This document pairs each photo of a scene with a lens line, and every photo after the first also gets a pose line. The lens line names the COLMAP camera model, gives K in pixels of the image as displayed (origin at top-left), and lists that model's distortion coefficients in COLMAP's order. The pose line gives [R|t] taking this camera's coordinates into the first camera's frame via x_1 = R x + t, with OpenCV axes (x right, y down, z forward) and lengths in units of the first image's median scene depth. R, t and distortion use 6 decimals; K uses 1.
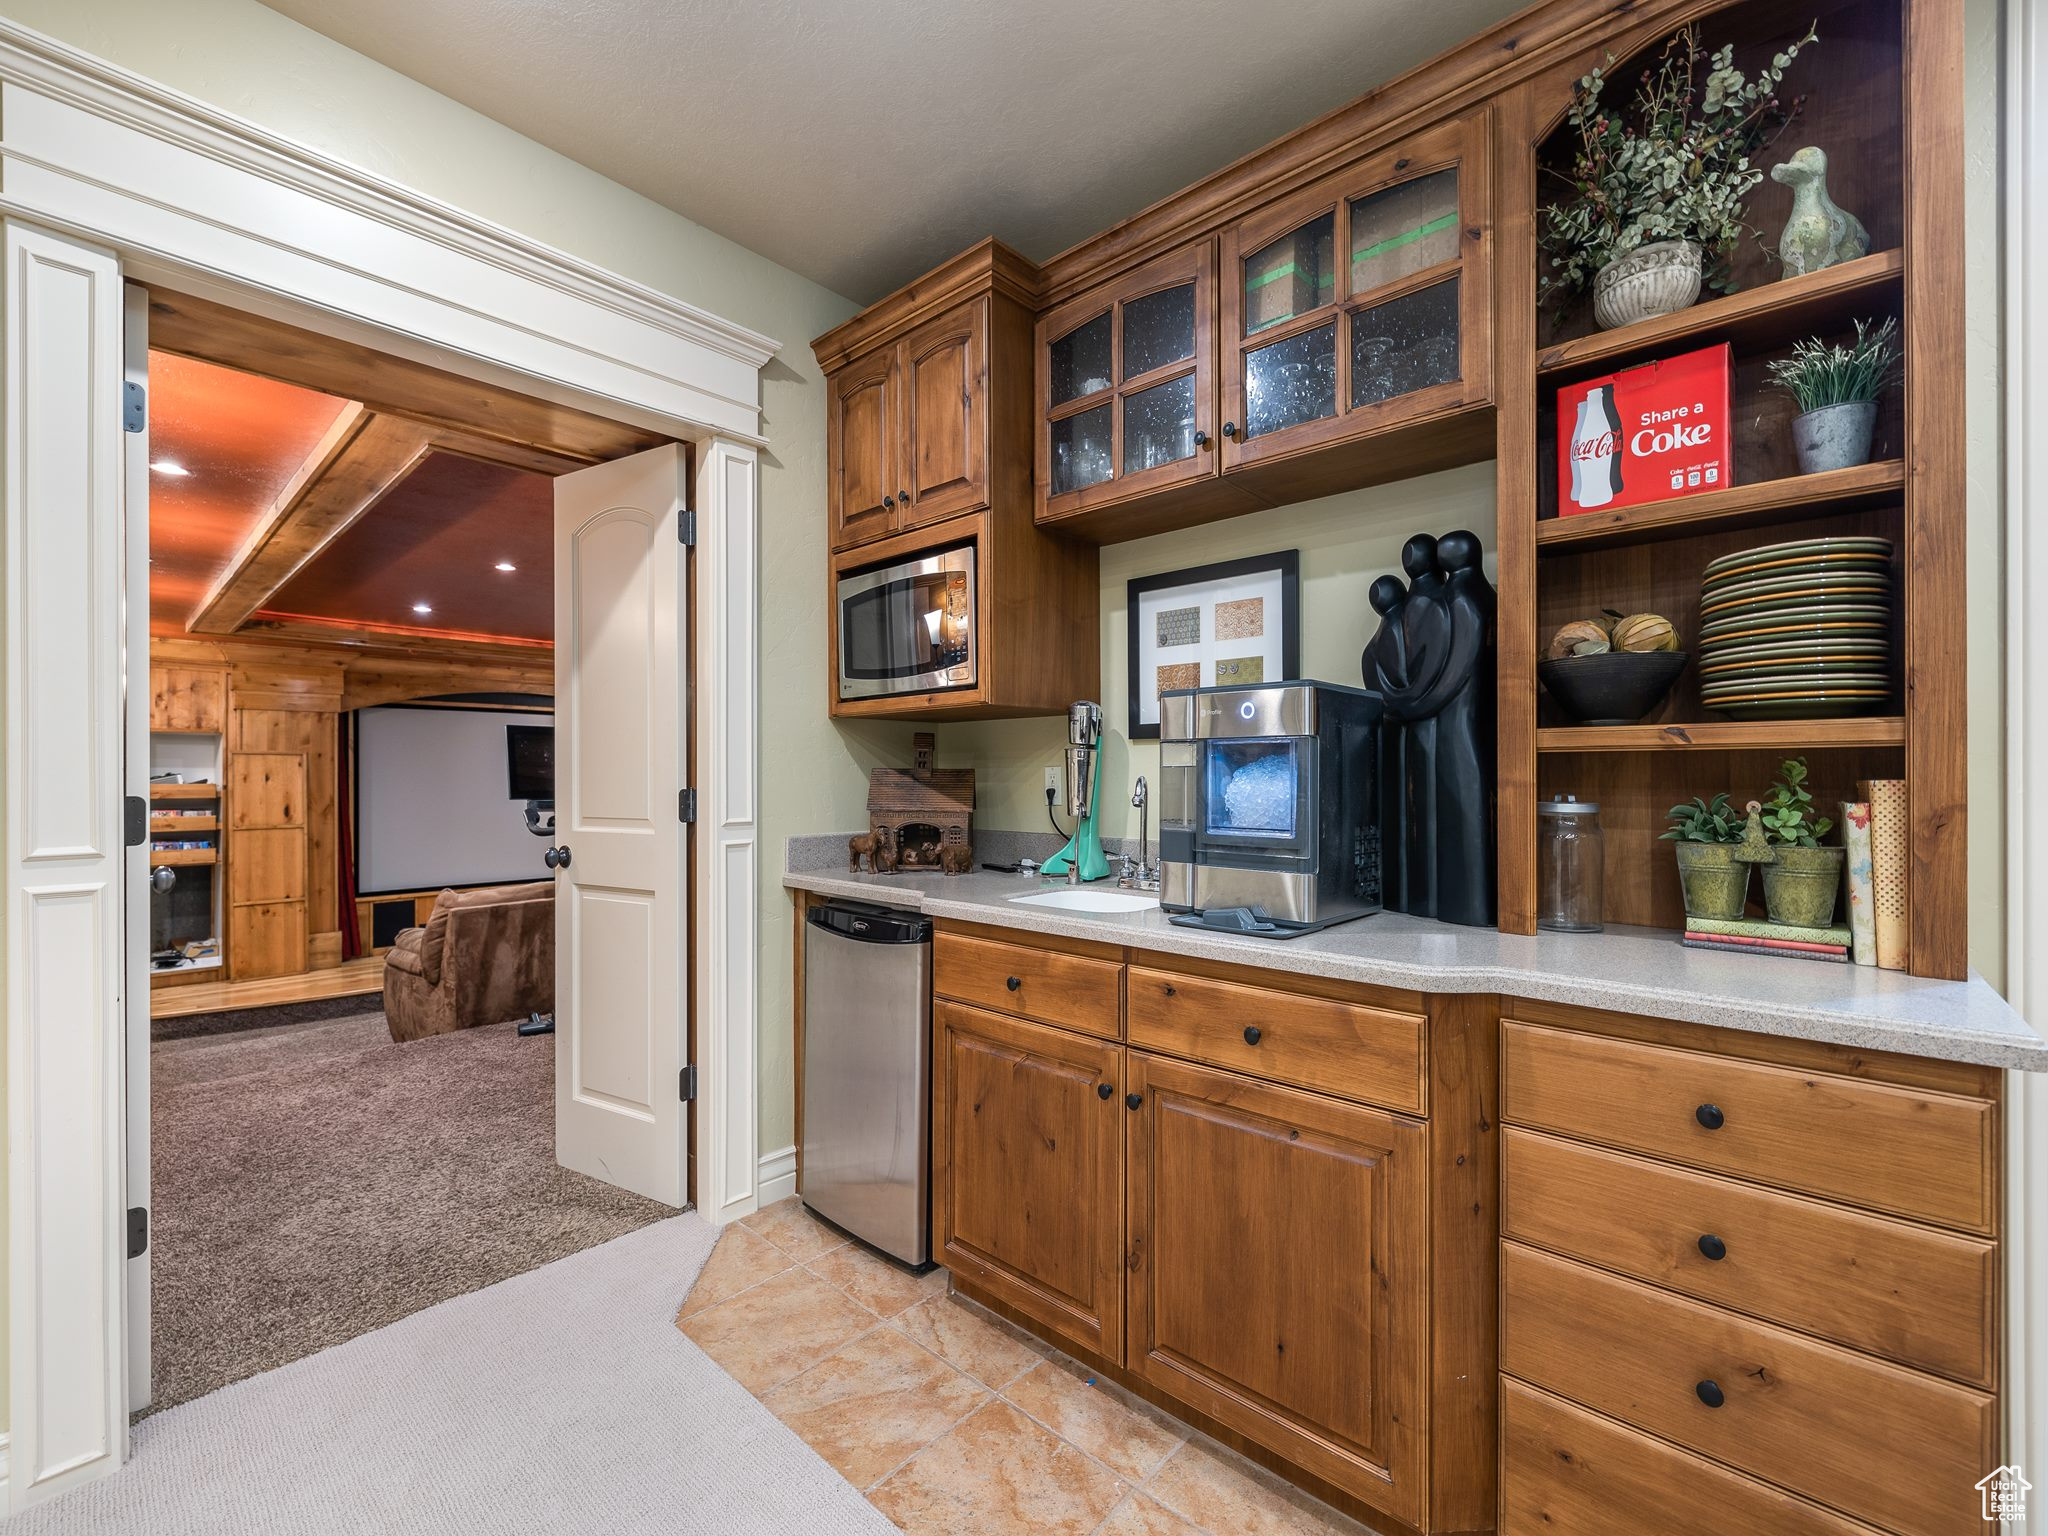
lens RADIAL K [[868.9, 0, 1025.5], [0, 868.9, 772.6], [0, 0, 1]] dist [0.000040, -0.000105]
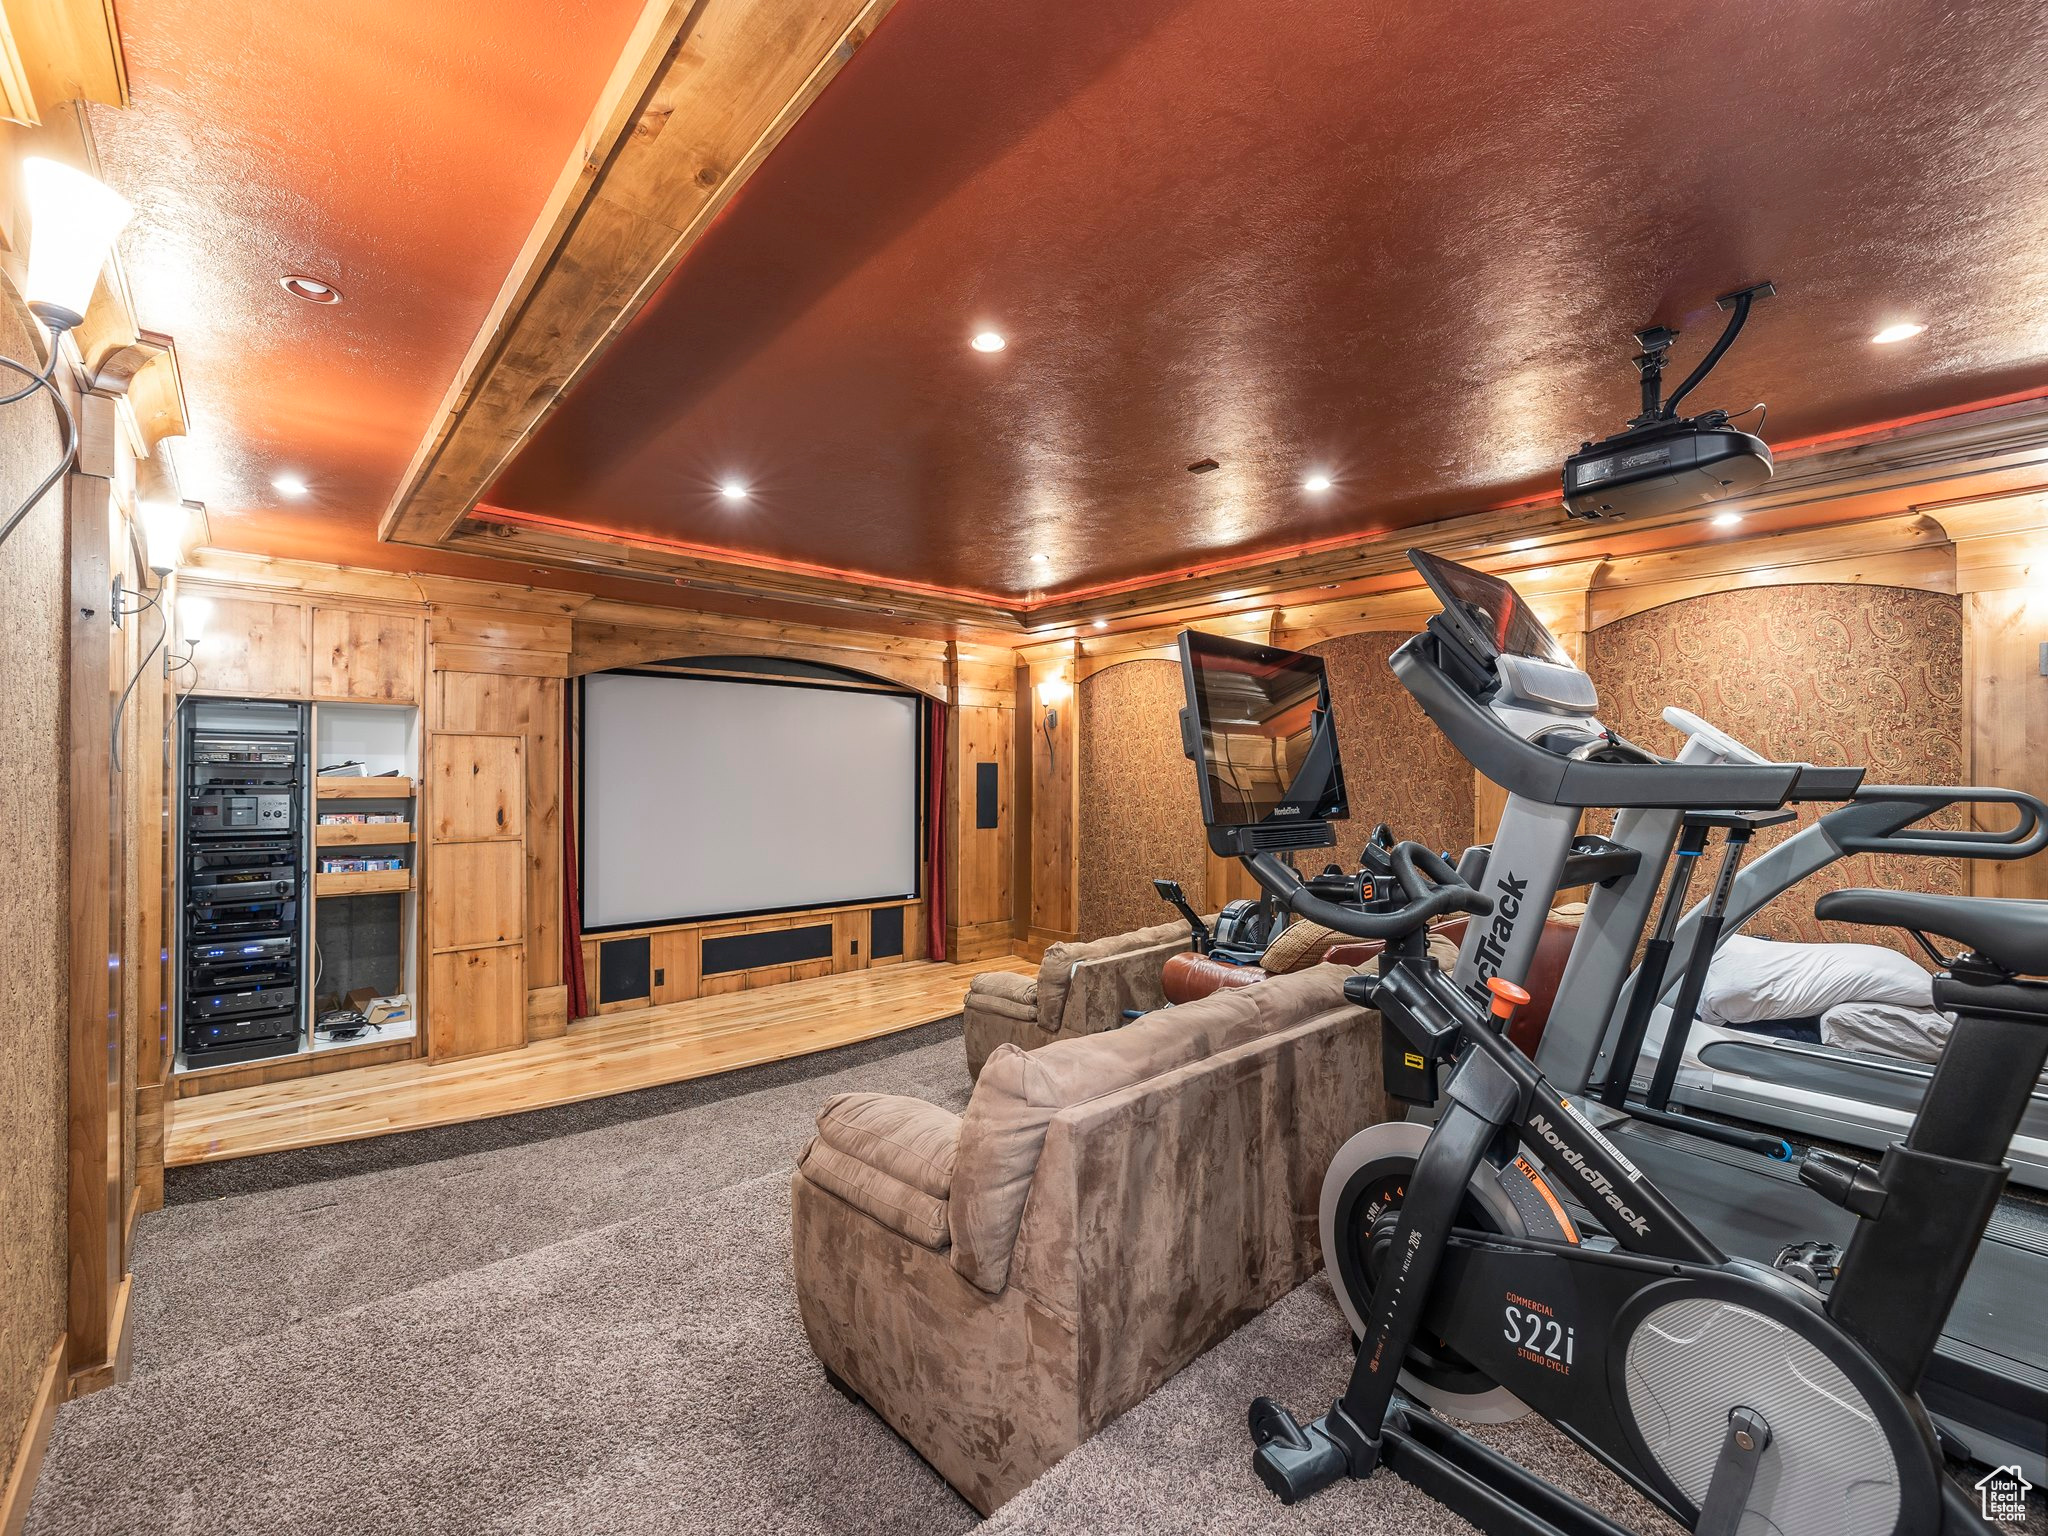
lens RADIAL K [[868.9, 0, 1024.0], [0, 868.9, 768.6], [0, 0, 1]] dist [0.000040, -0.000105]
pose [[0.994236, 0.005500, -0.107072, -0.358626], [-0.005632, 0.999984, -0.000929, 0.003874], [0.107065, 0.001527, 0.994251, 0.350662]]
